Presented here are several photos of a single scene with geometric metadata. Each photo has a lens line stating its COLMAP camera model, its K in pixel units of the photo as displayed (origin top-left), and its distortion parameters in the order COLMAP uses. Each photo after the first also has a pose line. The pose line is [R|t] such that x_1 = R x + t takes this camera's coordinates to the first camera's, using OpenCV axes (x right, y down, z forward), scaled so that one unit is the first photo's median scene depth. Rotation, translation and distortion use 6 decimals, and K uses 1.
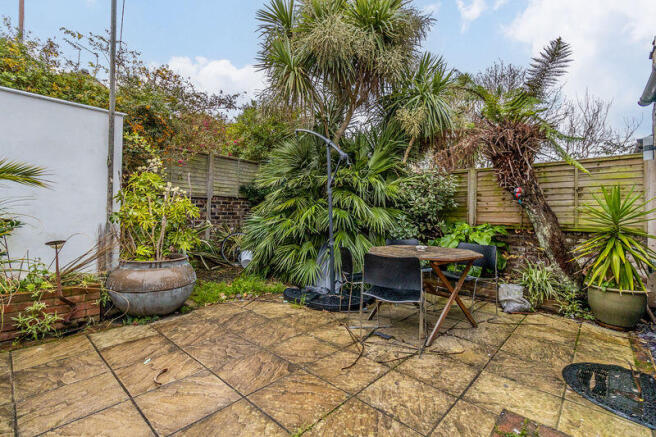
lens RADIAL K [[299.6, 0, 331.6], [0, 299.6, 216.8], [0, 0, 1]] dist [-0.003523, 0.000188]
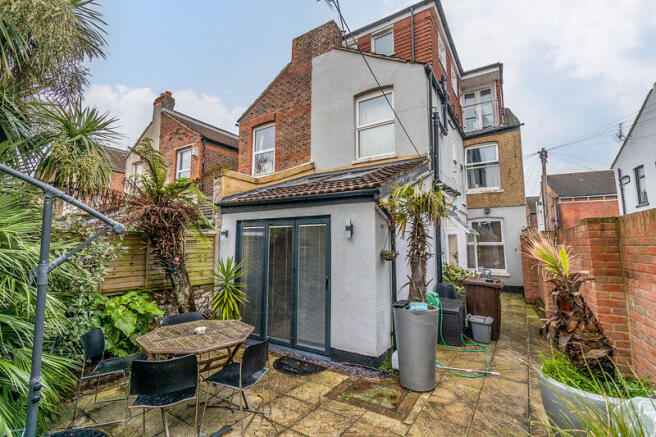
lens RADIAL K [[299.6, 0, 330.1], [0, 299.6, 215.5], [0, 0, 1]] dist [-0.003523, 0.000188]
pose [[-0.167320, 0.075333, 0.983020, -1.115093], [-0.001474, 0.997056, -0.076659, -0.291397], [-0.985901, -0.014276, -0.166717, 1.019063]]
